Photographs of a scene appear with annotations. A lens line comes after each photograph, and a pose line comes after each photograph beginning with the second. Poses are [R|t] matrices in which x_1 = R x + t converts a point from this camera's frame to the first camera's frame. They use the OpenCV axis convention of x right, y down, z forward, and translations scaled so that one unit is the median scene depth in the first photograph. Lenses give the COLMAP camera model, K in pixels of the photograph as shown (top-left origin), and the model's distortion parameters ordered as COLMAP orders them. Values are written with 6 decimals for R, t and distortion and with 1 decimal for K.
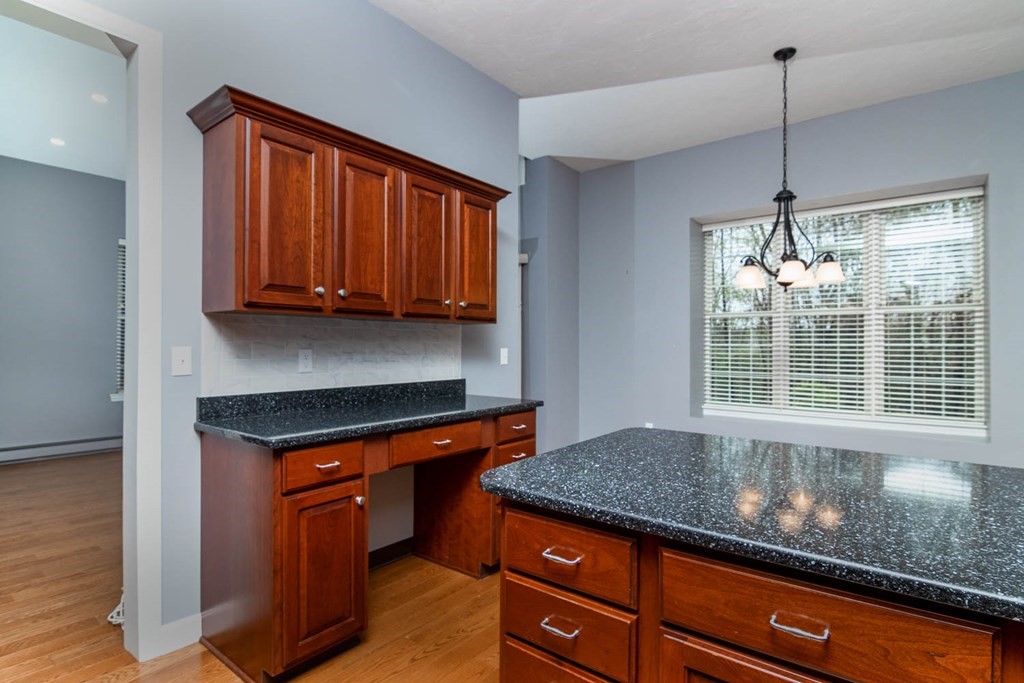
lens RADIAL K [[524.9, 0, 517.8], [0, 524.9, 342.4], [0, 0, 1]] dist [0.002398, 0.000139]
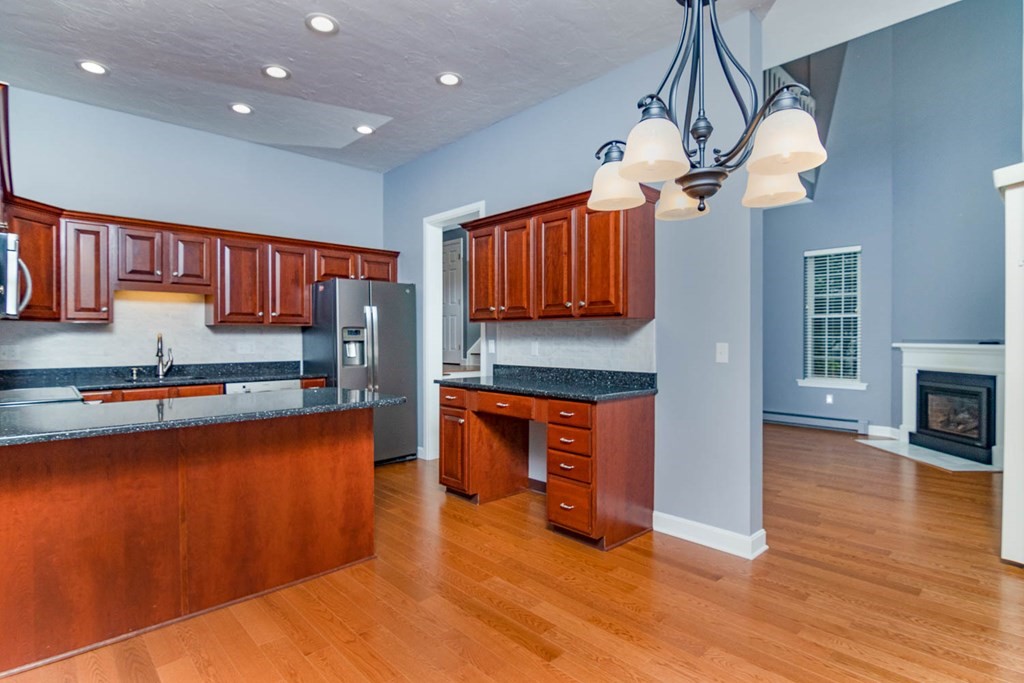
lens RADIAL K [[524.9, 0, 517.8], [0, 524.9, 342.4], [0, 0, 1]] dist [0.002398, 0.000139]
pose [[-0.137441, 0.008441, -0.990474, 1.152125], [0.003841, 0.999961, 0.007989, 0.002213], [0.990502, -0.002706, -0.137468, 1.093636]]
